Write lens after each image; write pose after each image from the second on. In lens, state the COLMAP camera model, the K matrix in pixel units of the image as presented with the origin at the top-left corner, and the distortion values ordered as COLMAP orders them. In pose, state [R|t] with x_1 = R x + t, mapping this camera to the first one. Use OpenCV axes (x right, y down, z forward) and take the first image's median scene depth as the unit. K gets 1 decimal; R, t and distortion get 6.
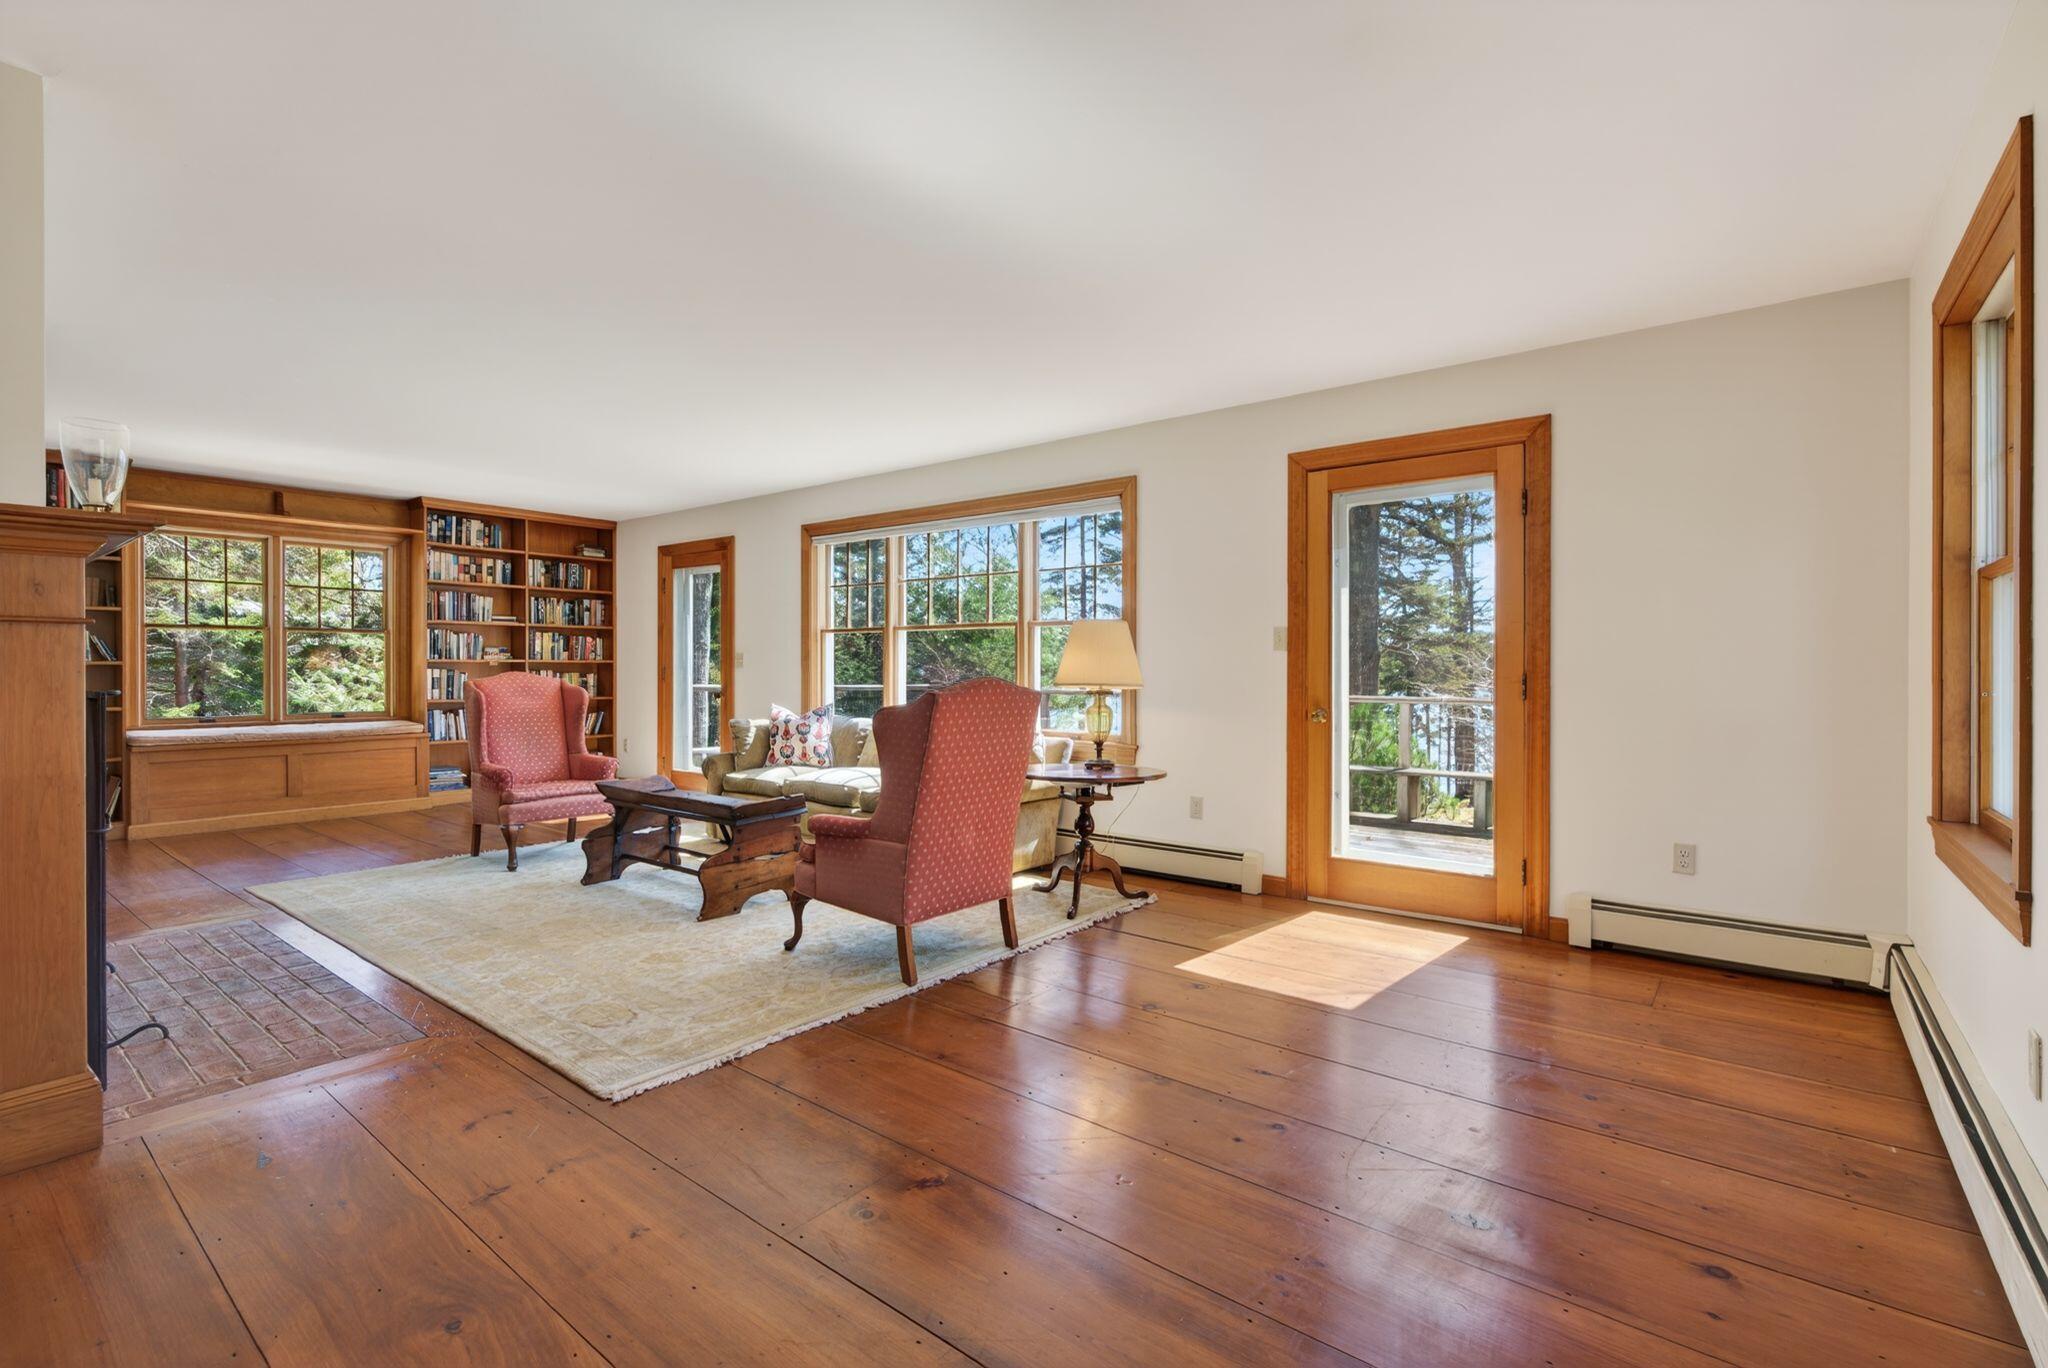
lens RADIAL K [[921.7, 0, 1022.8], [0, 921.7, 679.7], [0, 0, 1]] dist [-0.001444, 0.000426]
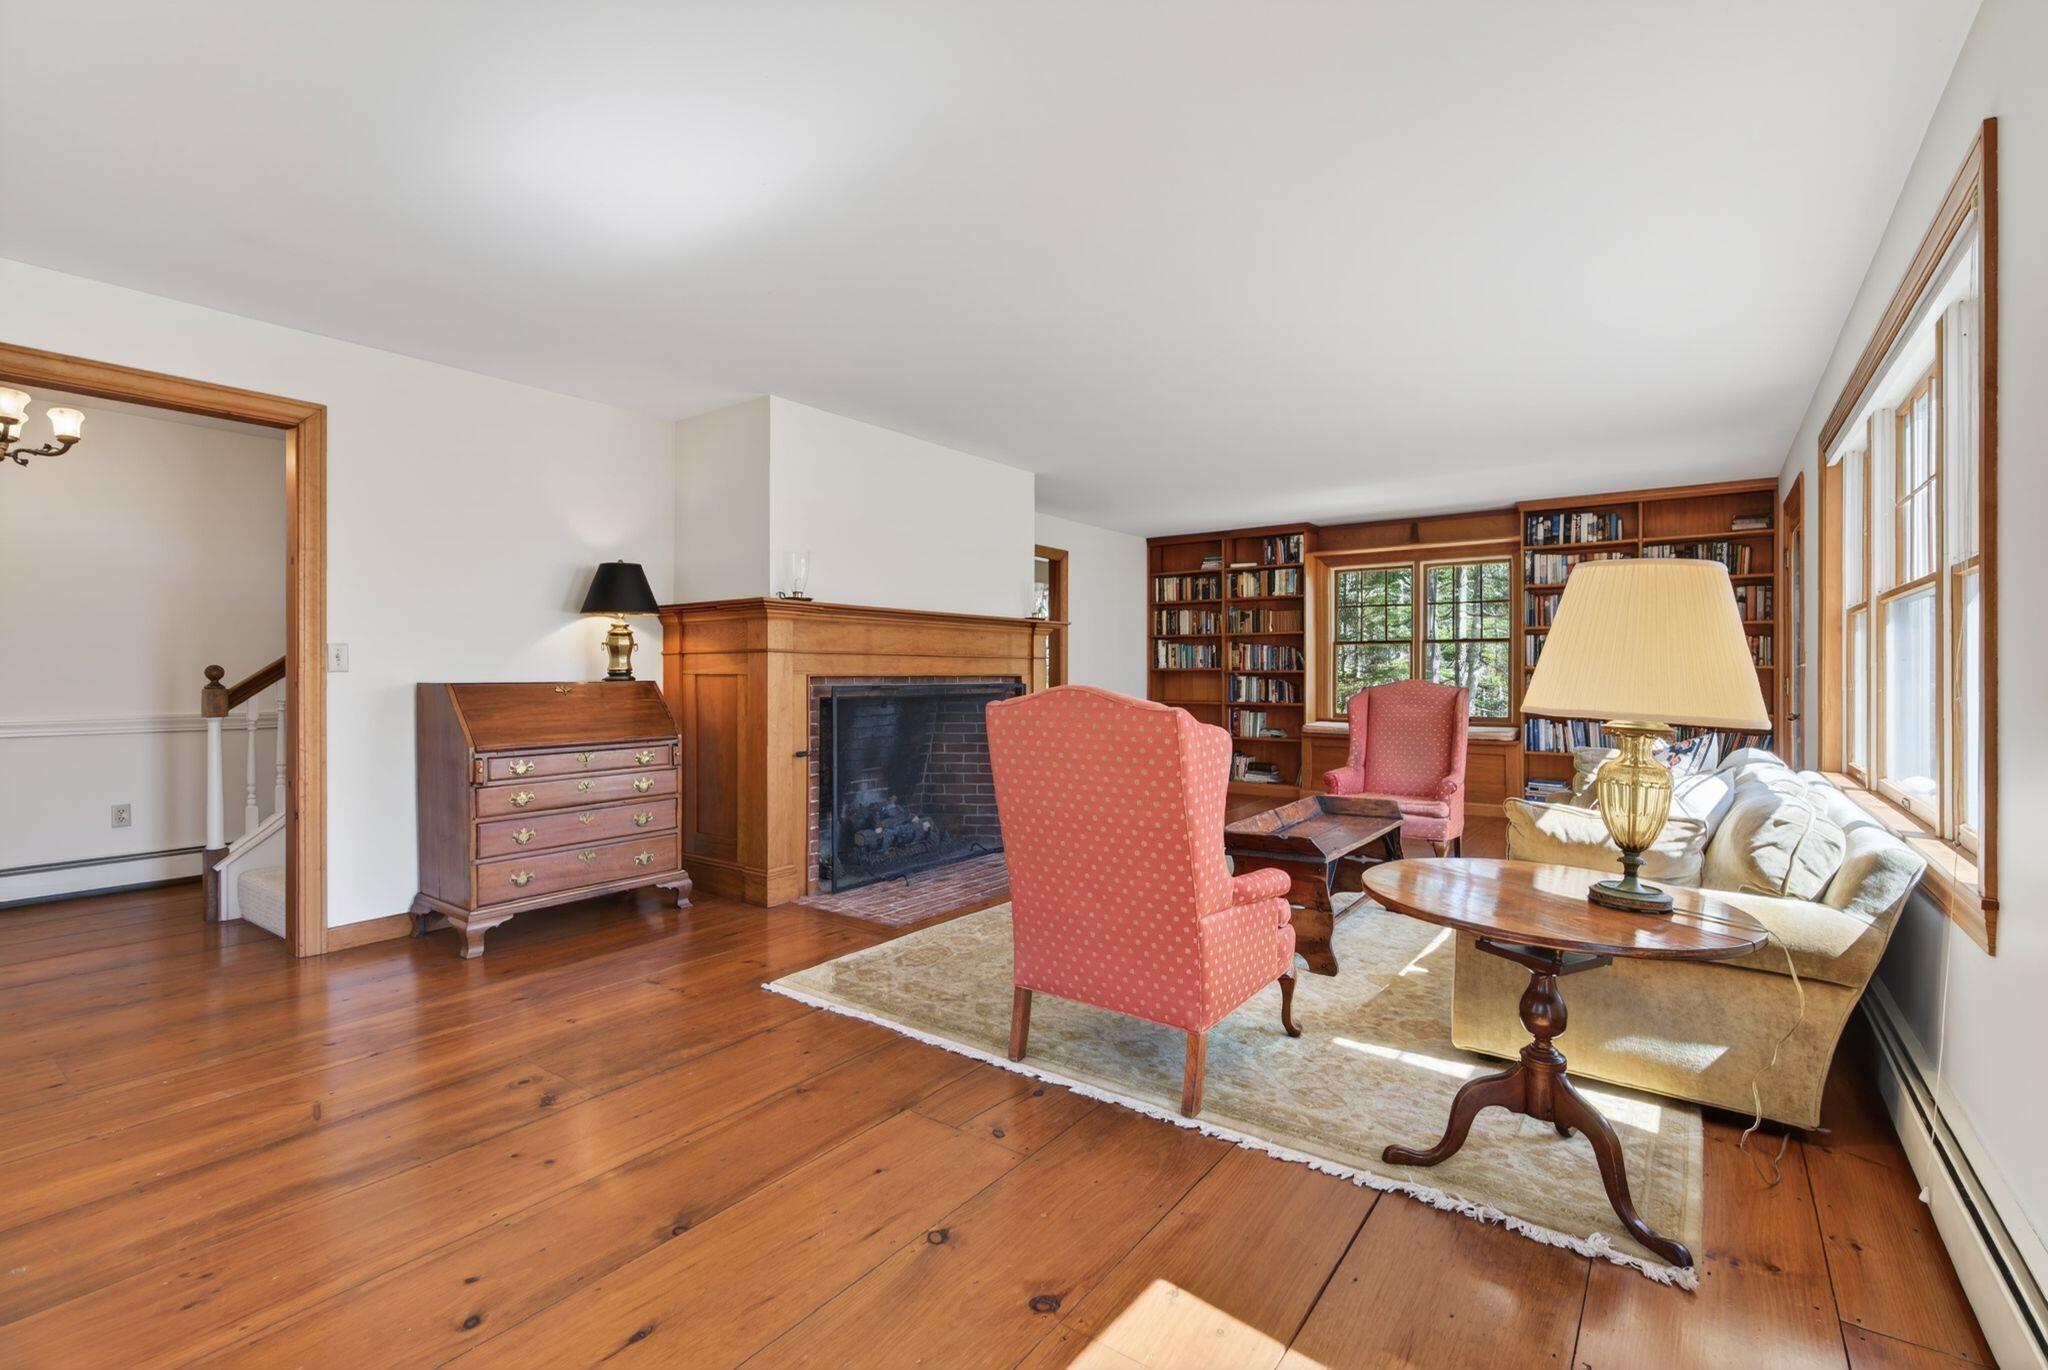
lens RADIAL K [[921.7, 0, 1022.8], [0, 921.7, 680.7], [0, 0, 1]] dist [-0.001444, 0.000426]
pose [[0.047005, 0.006366, -0.998874, 0.494298], [-0.015744, 0.999860, 0.005631, -0.007447], [0.998771, 0.015462, 0.047099, 0.685136]]
